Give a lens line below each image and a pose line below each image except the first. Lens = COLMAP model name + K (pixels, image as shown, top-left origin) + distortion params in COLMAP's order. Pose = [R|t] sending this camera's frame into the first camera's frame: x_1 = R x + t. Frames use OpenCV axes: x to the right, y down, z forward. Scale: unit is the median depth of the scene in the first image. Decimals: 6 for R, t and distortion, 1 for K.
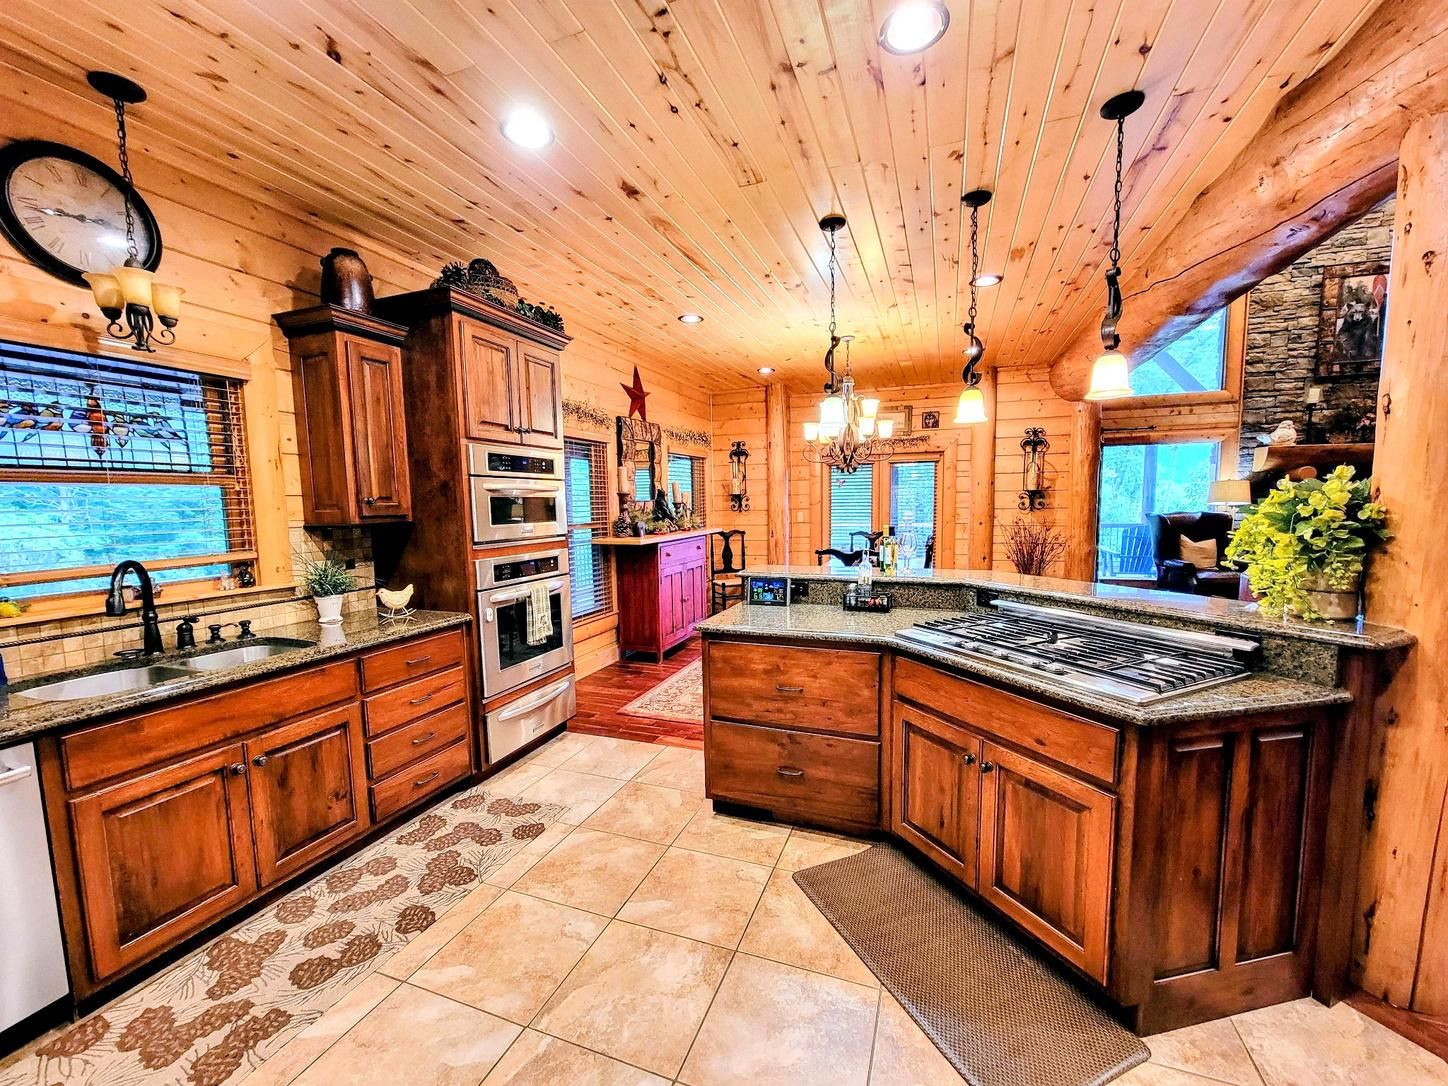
lens RADIAL K [[594.6, 0, 724.6], [0, 594.6, 551.1], [0, 0, 1]] dist [-0.002747, -0.000465]
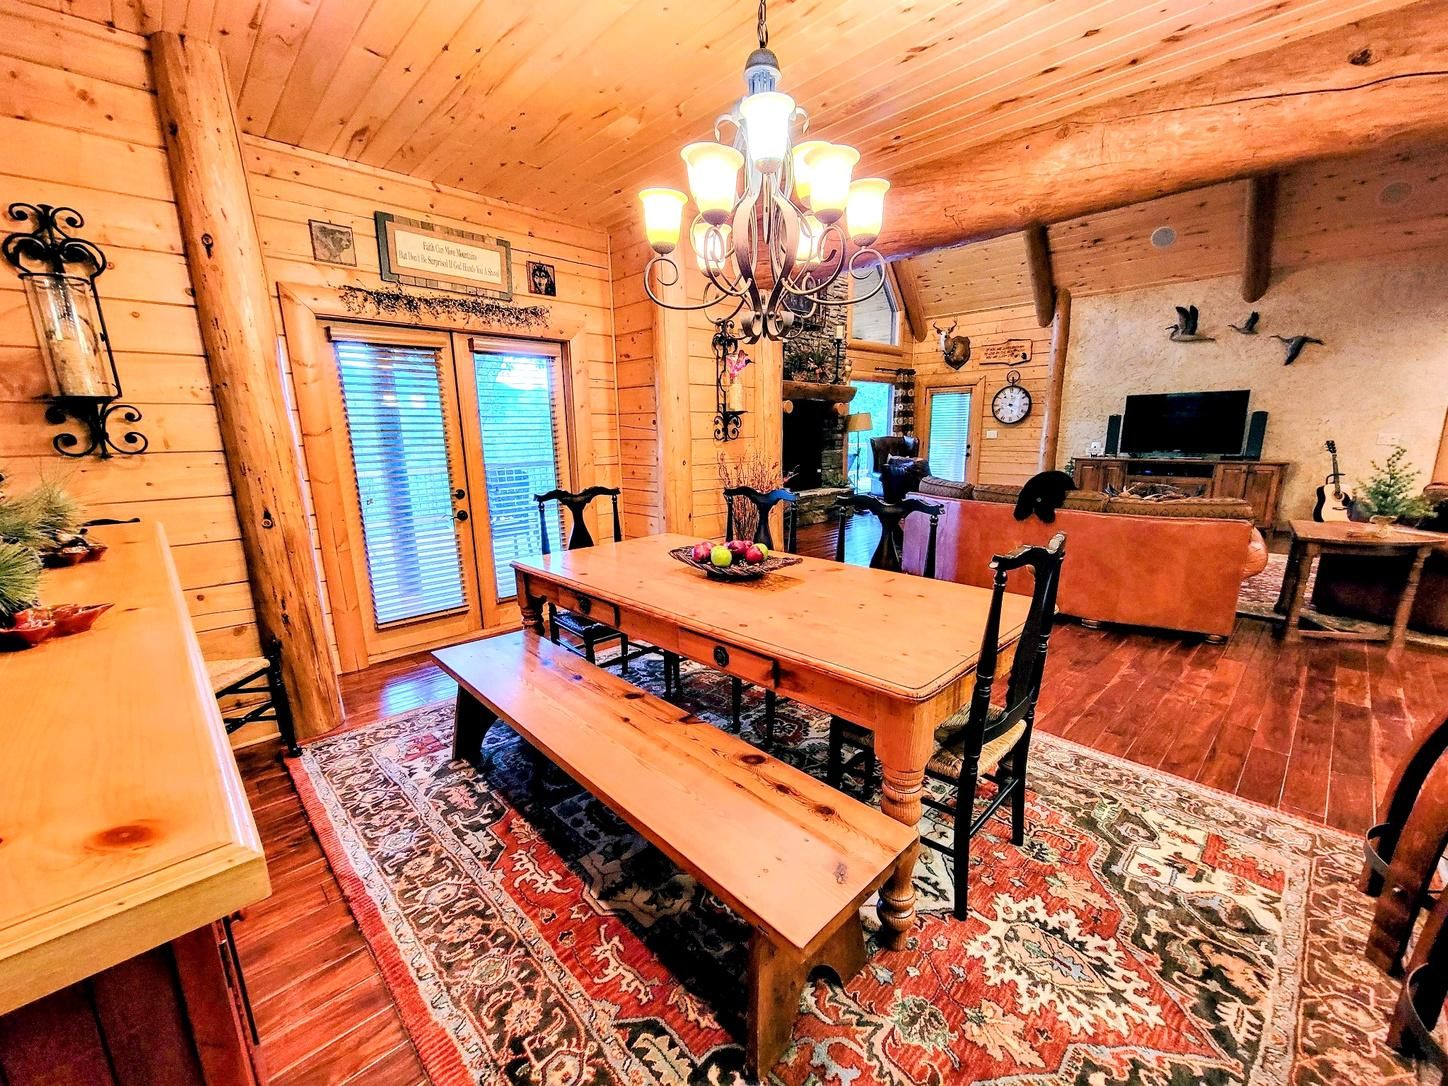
lens RADIAL K [[594.6, 0, 722.5], [0, 594.6, 558.4], [0, 0, 1]] dist [-0.002747, -0.000465]
pose [[0.434637, -0.179656, 0.882504, -0.114126], [0.086351, 0.983700, 0.157729, -0.037279], [-0.896456, 0.007650, 0.443066, 0.601283]]
